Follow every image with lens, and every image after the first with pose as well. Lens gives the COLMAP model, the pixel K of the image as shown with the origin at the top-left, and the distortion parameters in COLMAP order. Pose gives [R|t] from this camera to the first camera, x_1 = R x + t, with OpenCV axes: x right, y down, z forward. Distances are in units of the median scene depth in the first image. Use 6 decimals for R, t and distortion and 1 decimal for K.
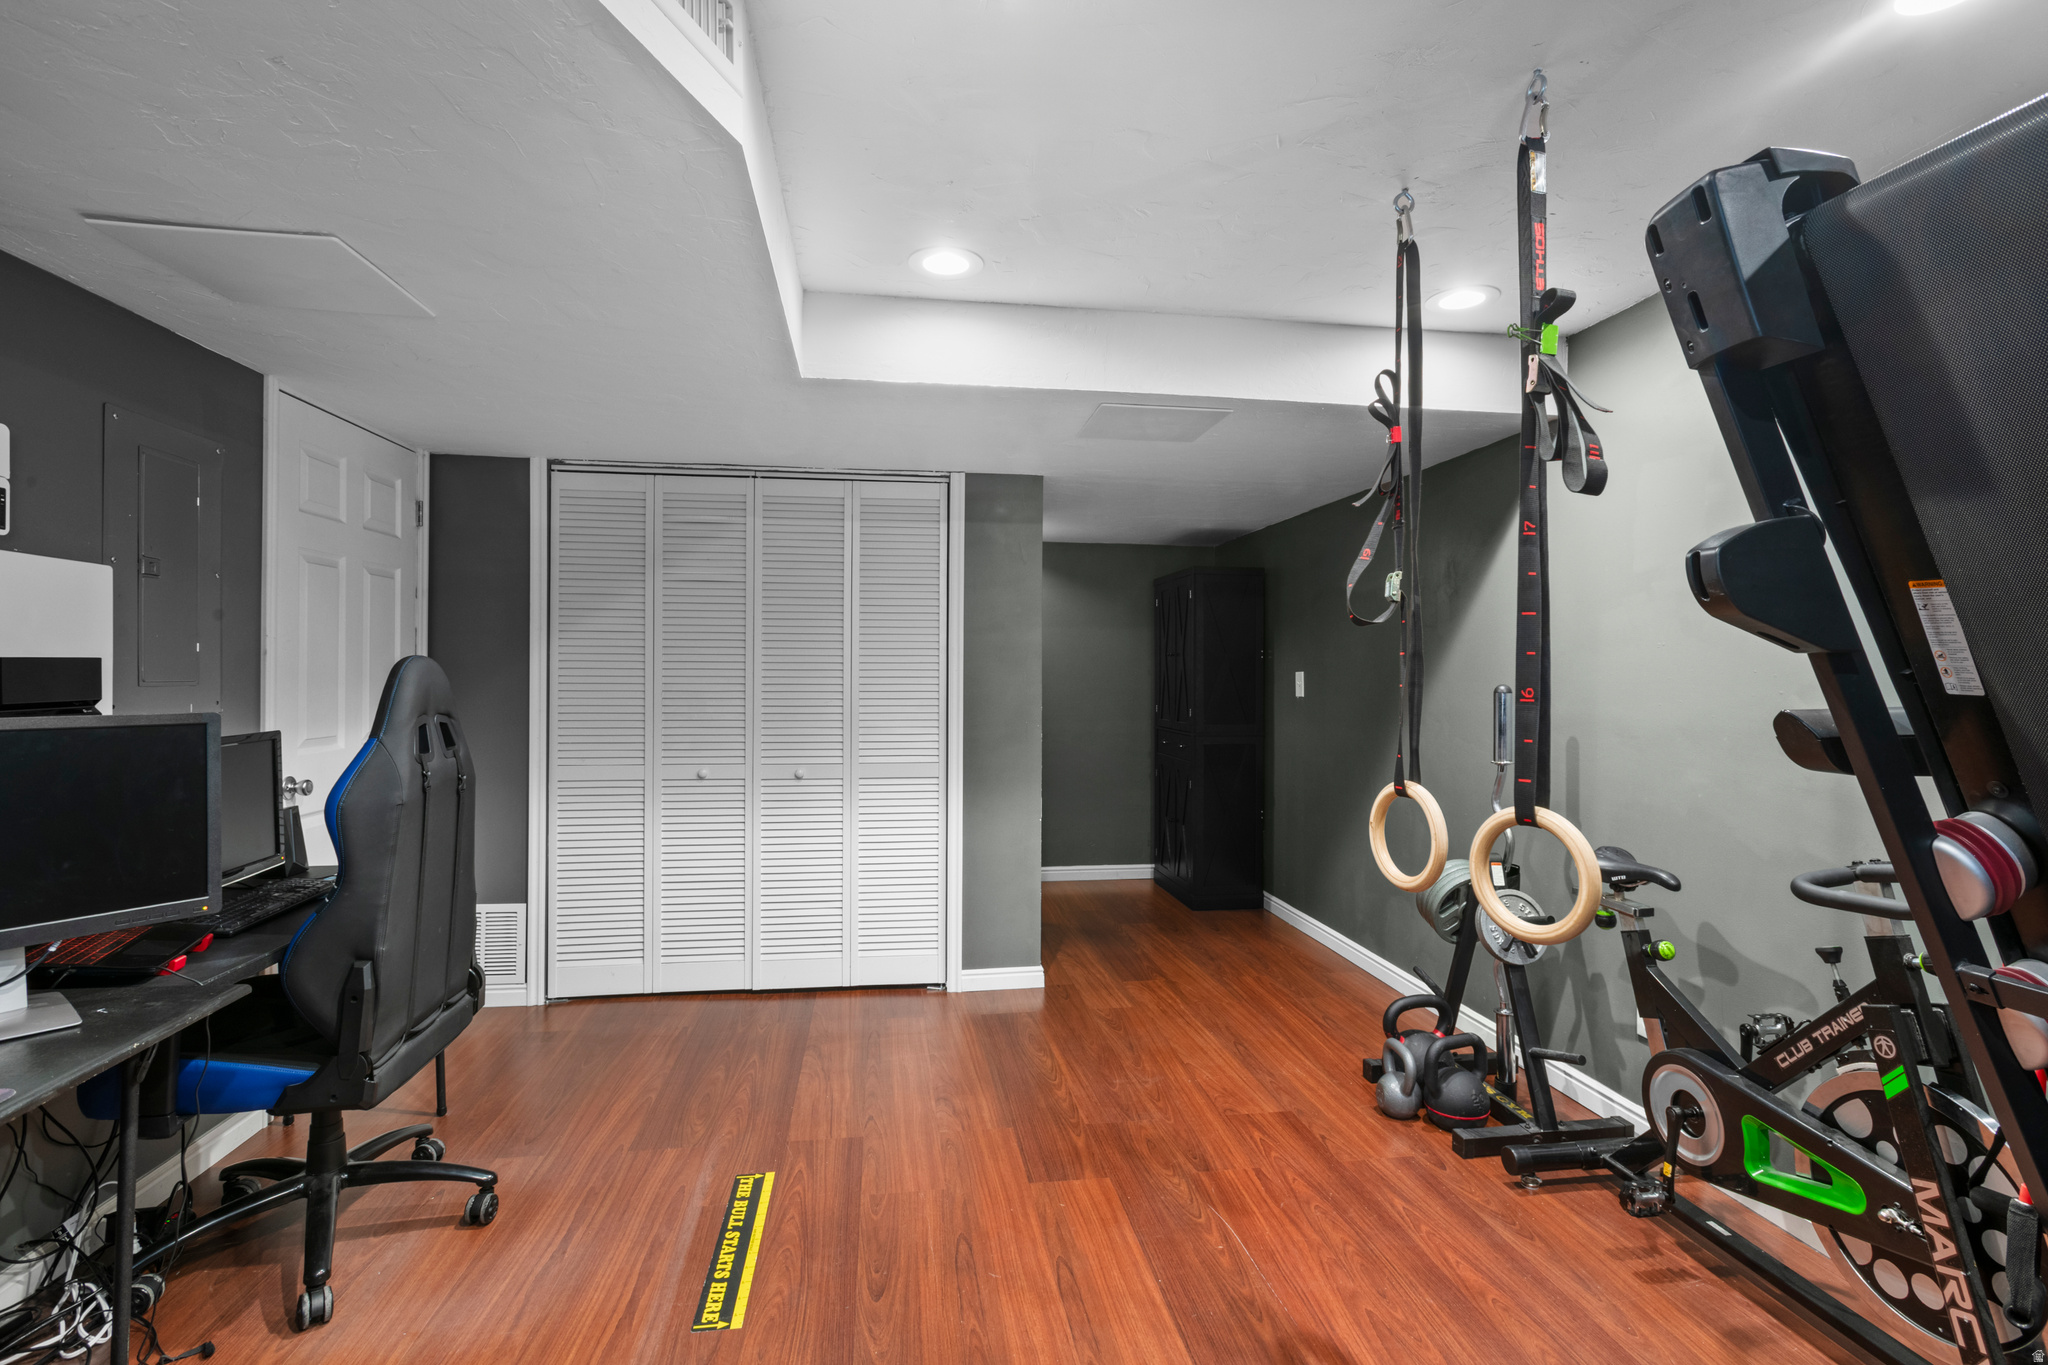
lens RADIAL K [[985.7, 0, 1032.2], [0, 985.7, 671.0], [0, 0, 1]] dist [0.001138, 0.000906]
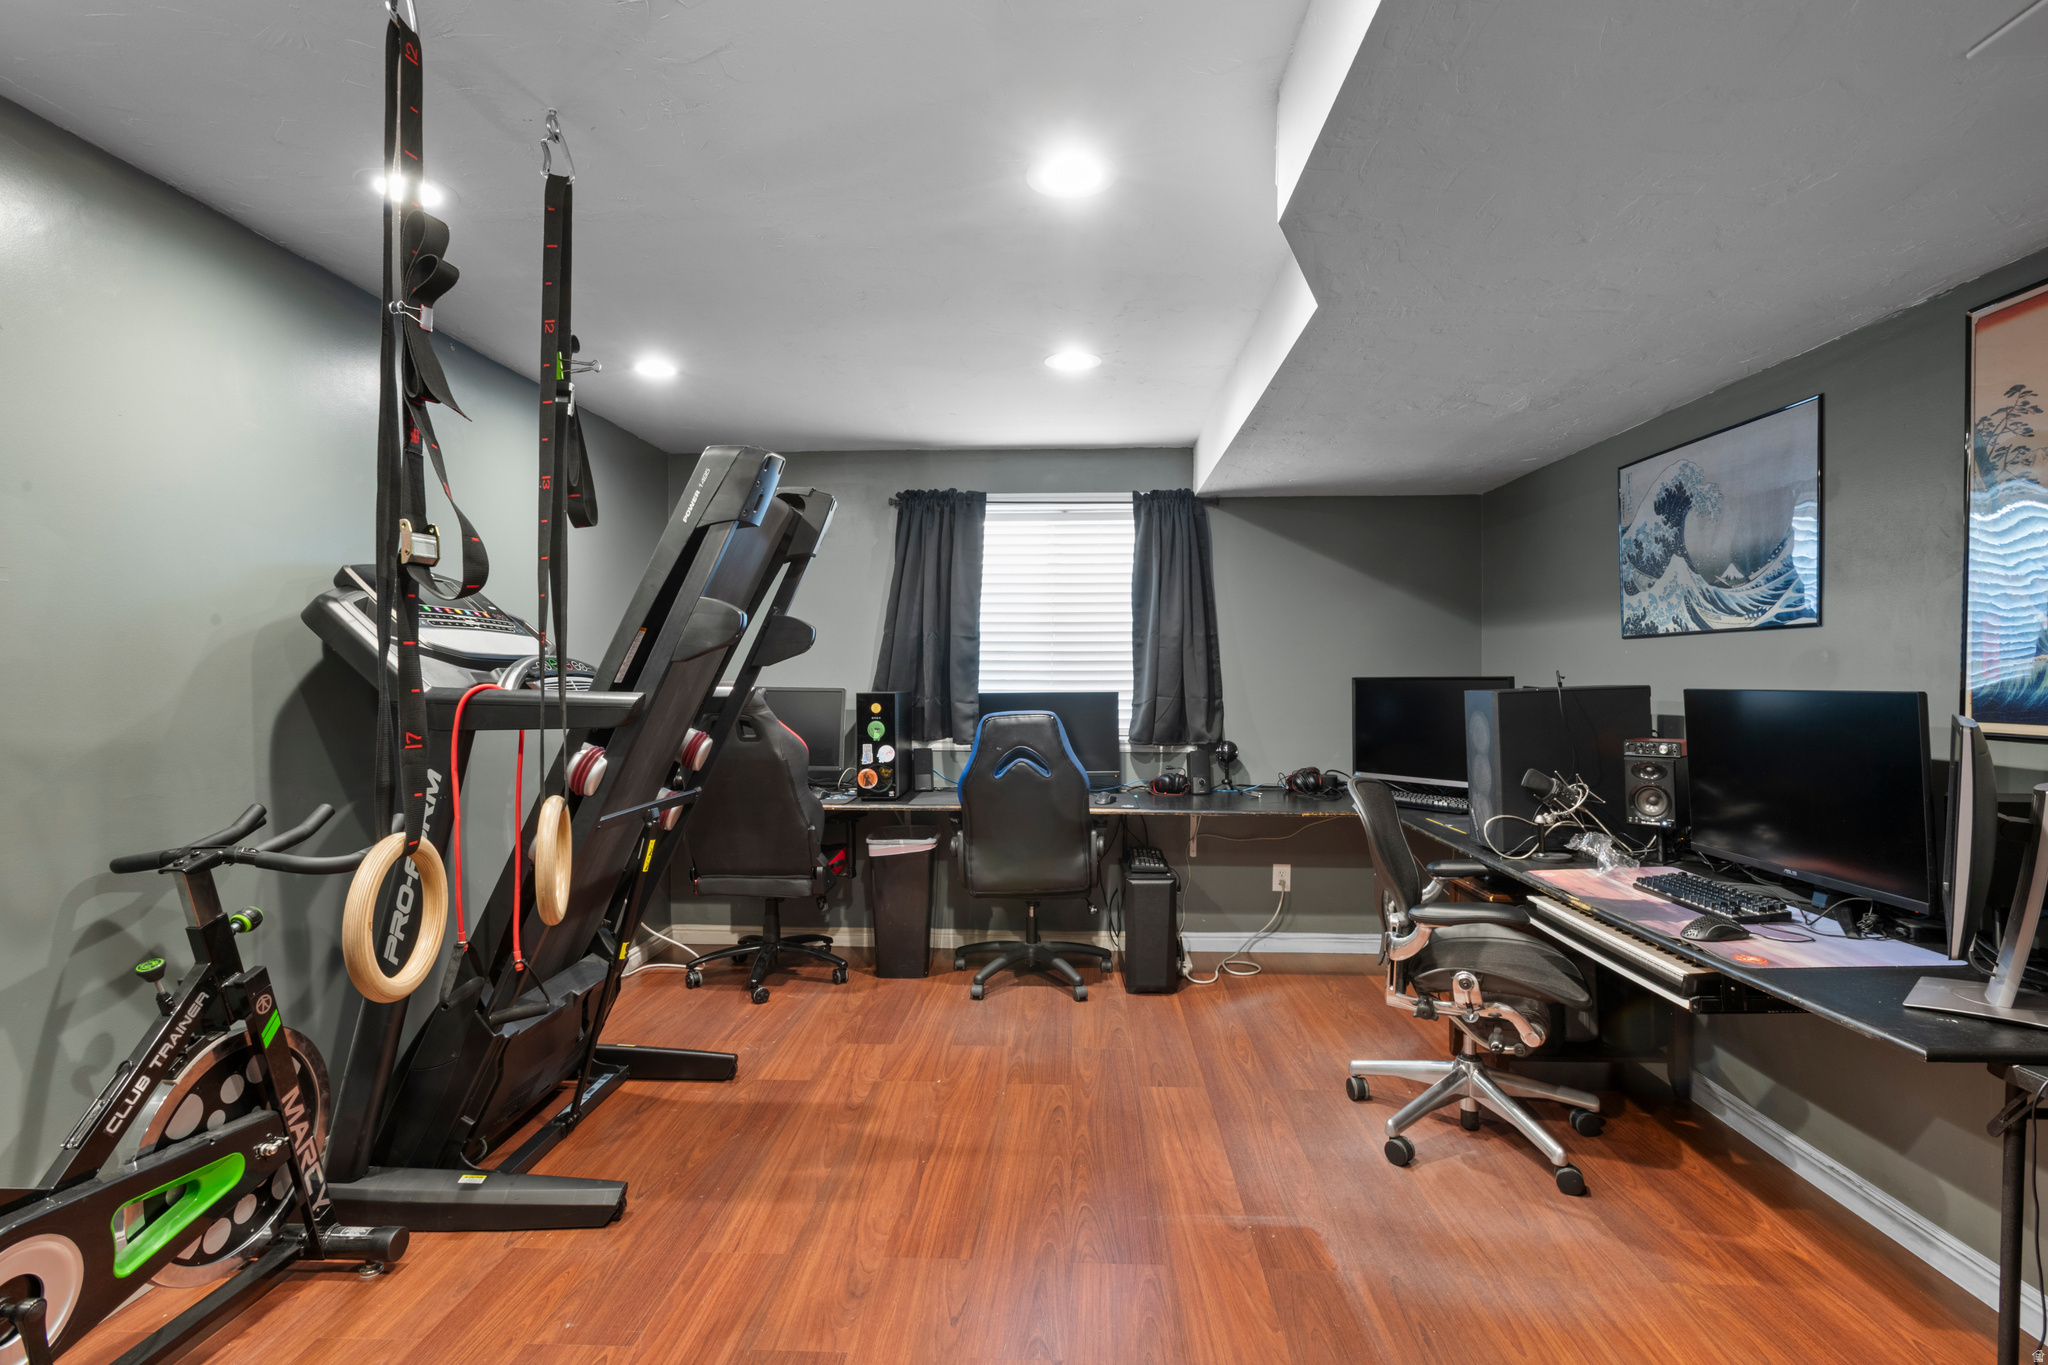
lens RADIAL K [[985.7, 0, 1032.2], [0, 985.7, 671.0], [0, 0, 1]] dist [0.001138, 0.000906]
pose [[-0.981231, 0.005016, 0.192773, -0.206805], [0.005372, 0.999985, 0.001320, 0.006648], [-0.192764, 0.002331, -0.981242, 1.896954]]
